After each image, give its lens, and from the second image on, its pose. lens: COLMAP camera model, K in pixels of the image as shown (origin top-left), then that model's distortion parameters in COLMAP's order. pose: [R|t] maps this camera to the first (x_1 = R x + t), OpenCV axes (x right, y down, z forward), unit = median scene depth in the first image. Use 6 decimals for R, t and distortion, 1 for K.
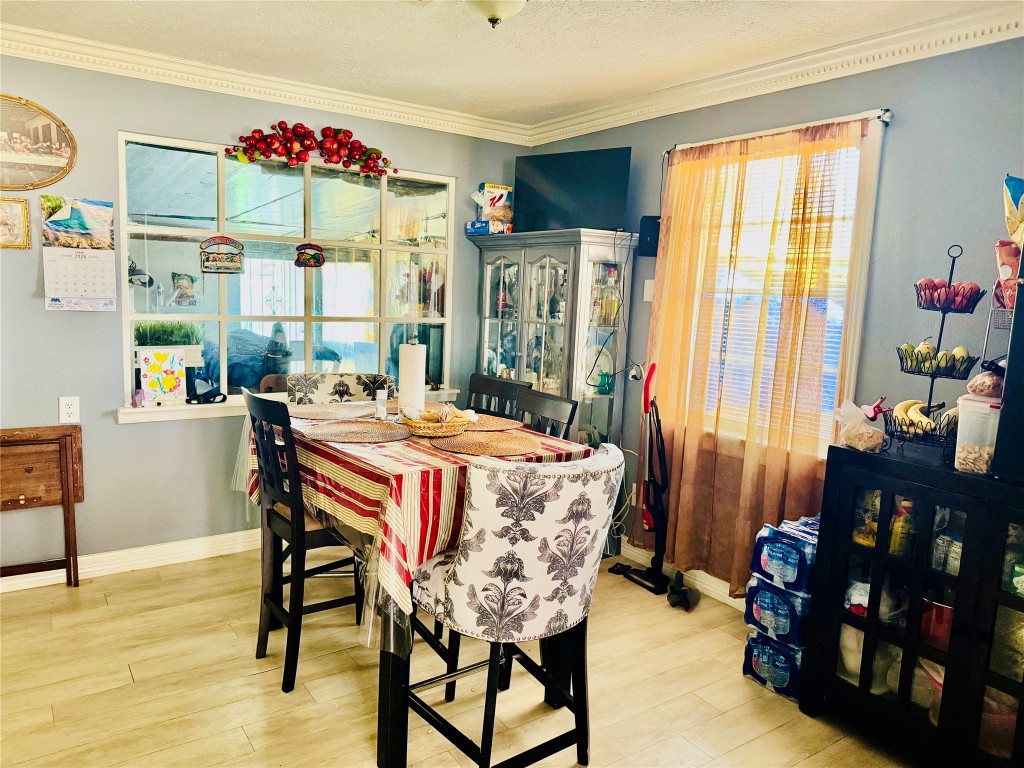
lens RADIAL K [[722.0, 0, 512.0], [0, 722.0, 384.0], [0, 0, 1]] dist [0.131861, -0.226147]
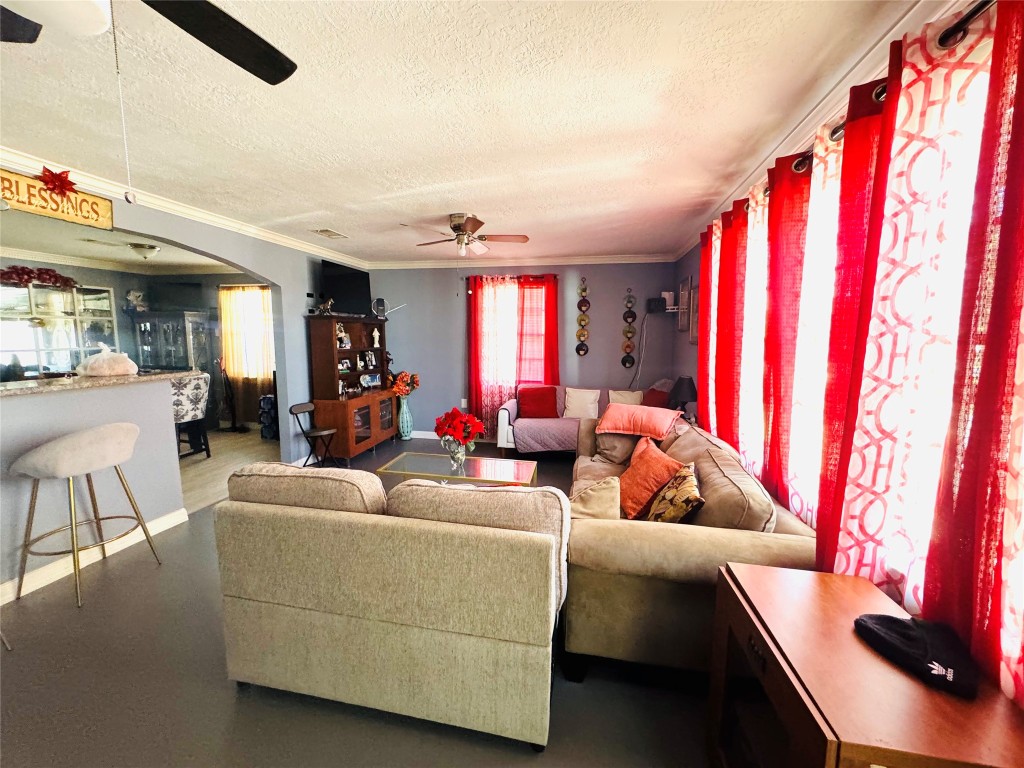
lens RADIAL K [[413.4, 0, 509.1], [0, 413.4, 382.4], [0, 0, 1]] dist [-0.001806, -0.000498]
pose [[0.723481, -0.117766, 0.680225, -0.114797], [0.116475, 0.992039, 0.047868, 0.128342], [-0.680447, 0.044597, 0.731439, -1.010068]]
